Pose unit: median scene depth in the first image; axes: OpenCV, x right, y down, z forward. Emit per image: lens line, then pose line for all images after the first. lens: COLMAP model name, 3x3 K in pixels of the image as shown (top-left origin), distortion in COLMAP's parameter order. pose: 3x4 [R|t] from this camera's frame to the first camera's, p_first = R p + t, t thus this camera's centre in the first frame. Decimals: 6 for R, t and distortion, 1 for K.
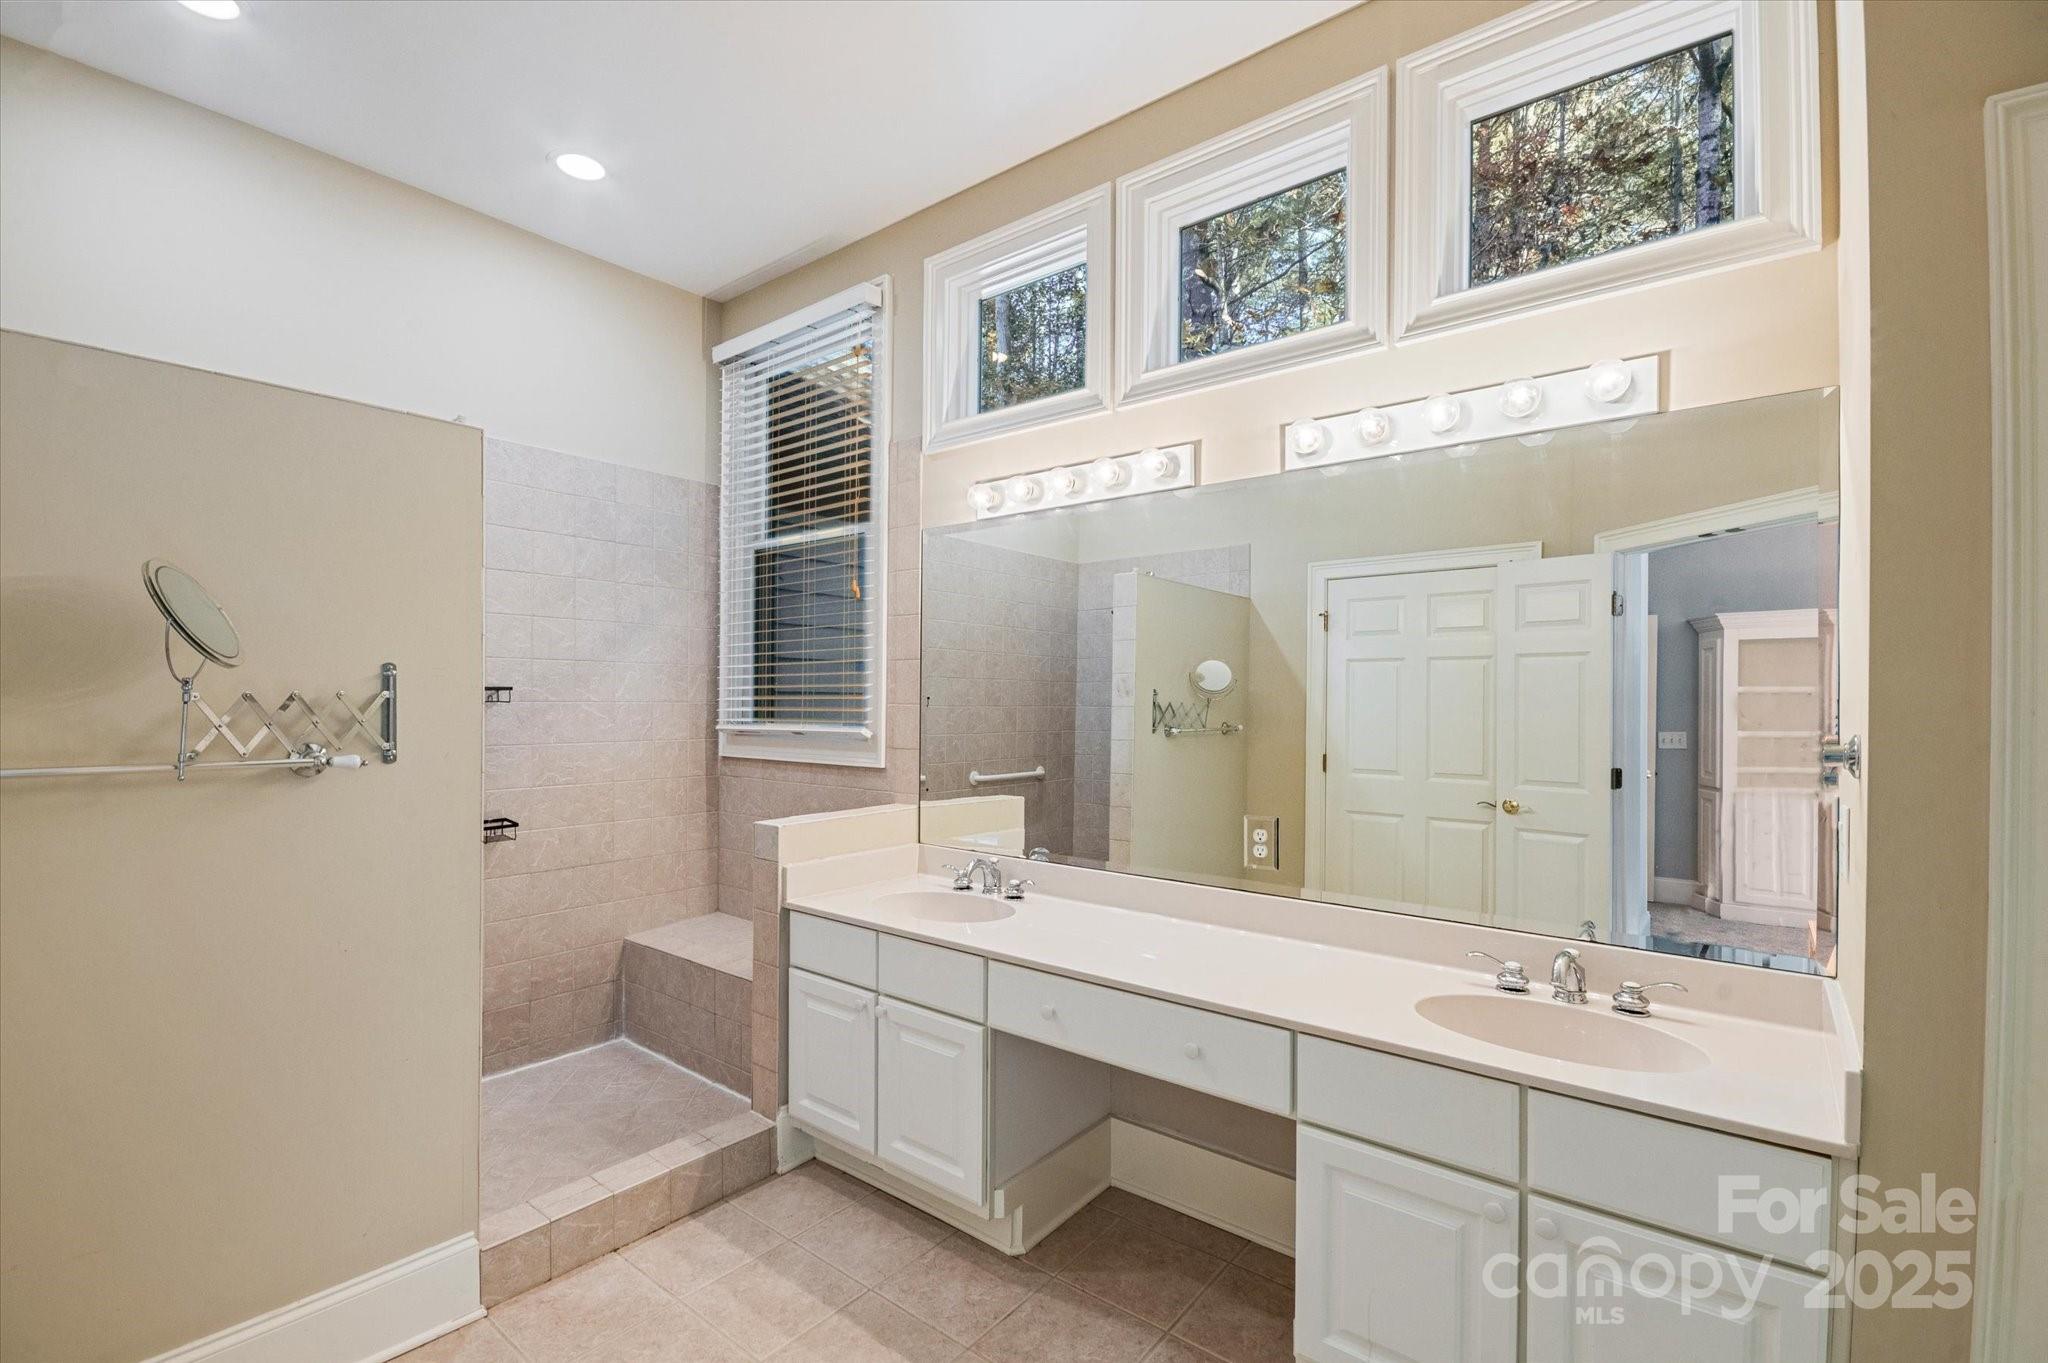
lens RADIAL K [[917.0, 0, 1012.0], [0, 917.0, 692.1], [0, 0, 1]] dist [-0.004124, -0.002483]
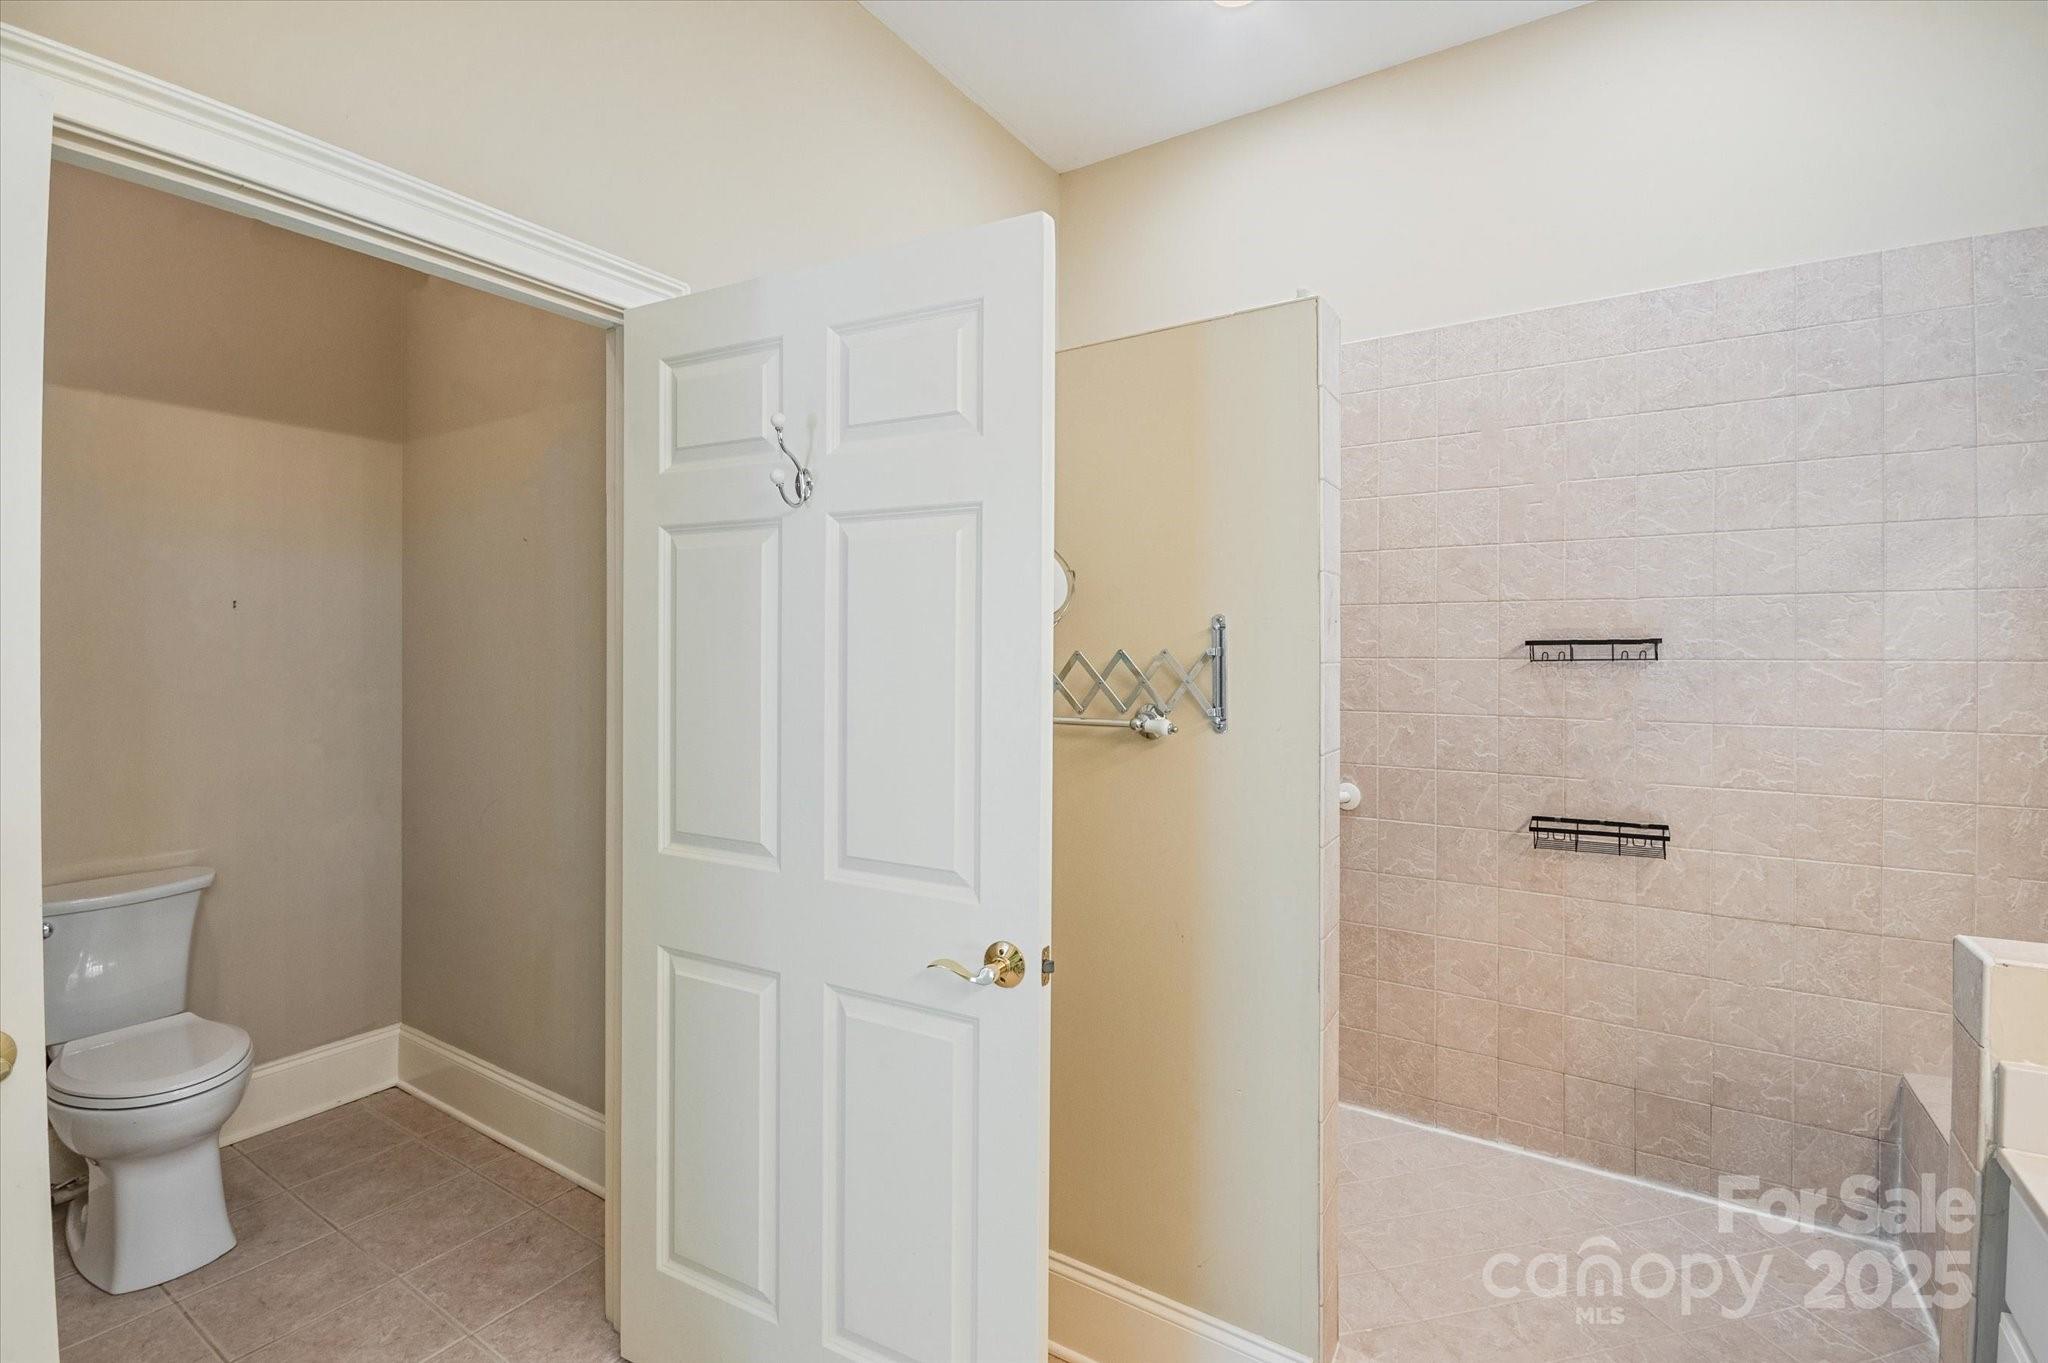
lens RADIAL K [[917.0, 0, 1023.5], [0, 917.0, 660.1], [0, 0, 1]] dist [-0.004124, -0.002483]
pose [[0.109438, -0.001529, -0.993992, 0.083543], [0.011773, 0.999931, -0.000242, 0.004495], [0.993924, -0.011676, 0.109449, 0.410012]]
